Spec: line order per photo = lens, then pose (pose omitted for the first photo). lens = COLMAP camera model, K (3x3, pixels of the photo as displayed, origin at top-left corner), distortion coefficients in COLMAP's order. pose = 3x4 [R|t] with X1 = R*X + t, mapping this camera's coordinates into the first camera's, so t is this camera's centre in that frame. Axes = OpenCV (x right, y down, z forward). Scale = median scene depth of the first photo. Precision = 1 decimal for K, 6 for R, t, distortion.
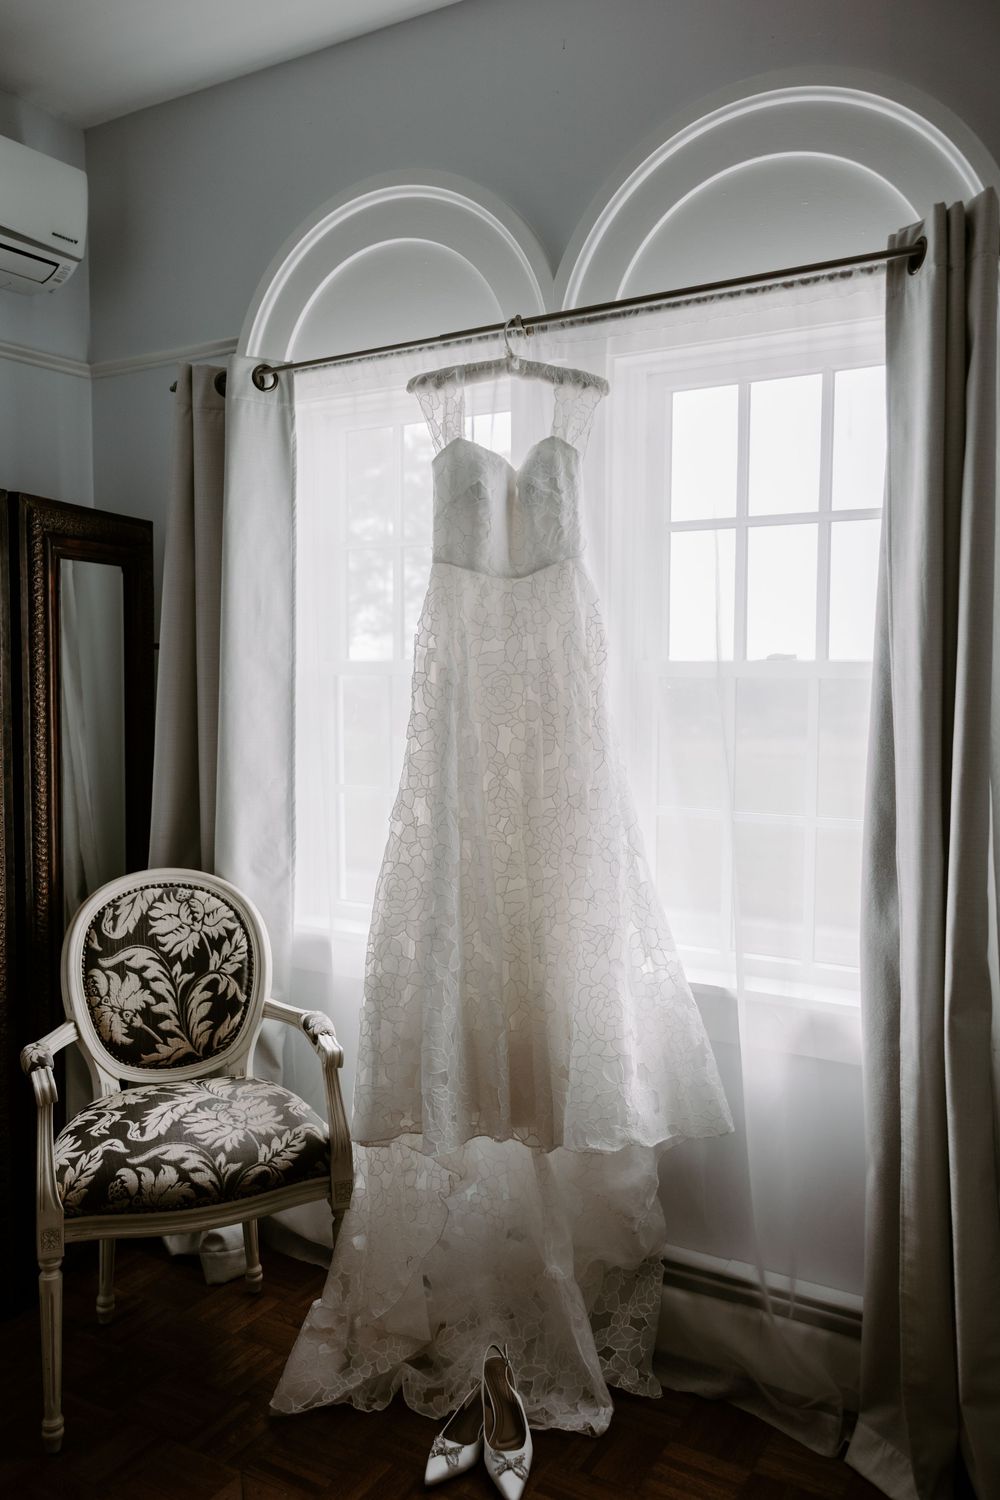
lens RADIAL K [[1104.9, 0, 500.0], [0, 1104.9, 750.0], [0, 0, 1]] dist [-0.001323, 0.001890]
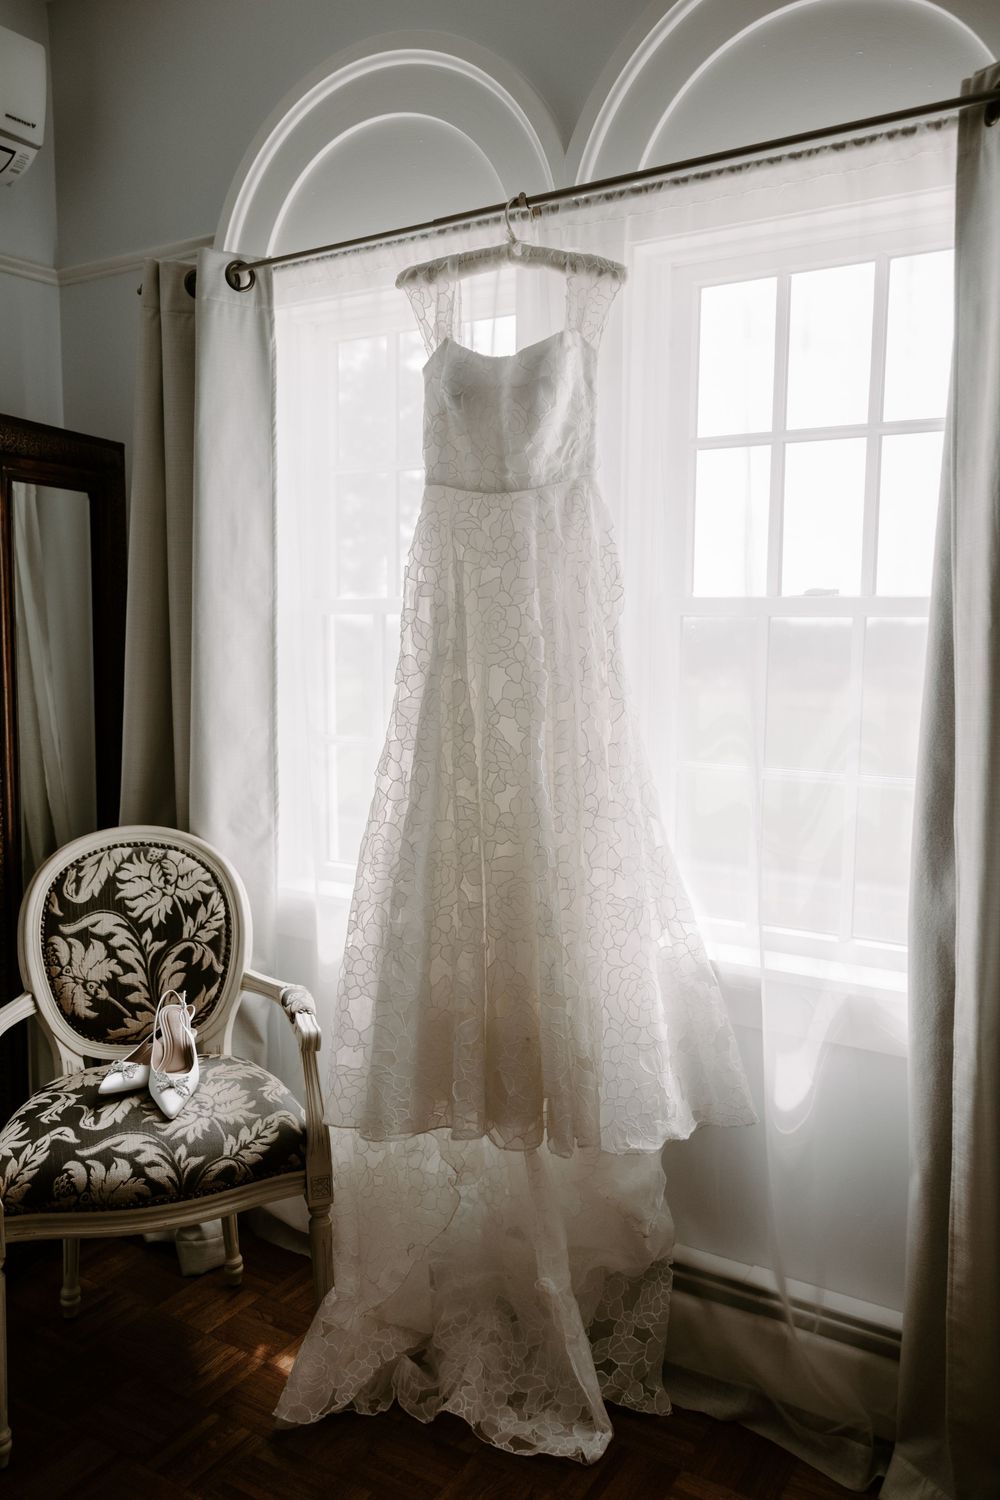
lens RADIAL K [[1109.2, 0, 500.0], [0, 1109.2, 750.0], [0, 0, 1]] dist [0.005521, 0.000607]
pose [[0.999606, 0.007197, -0.027136, 0.024321], [-0.006113, 0.999188, 0.039821, 0.006982], [0.027400, -0.039640, 0.998838, 0.108069]]
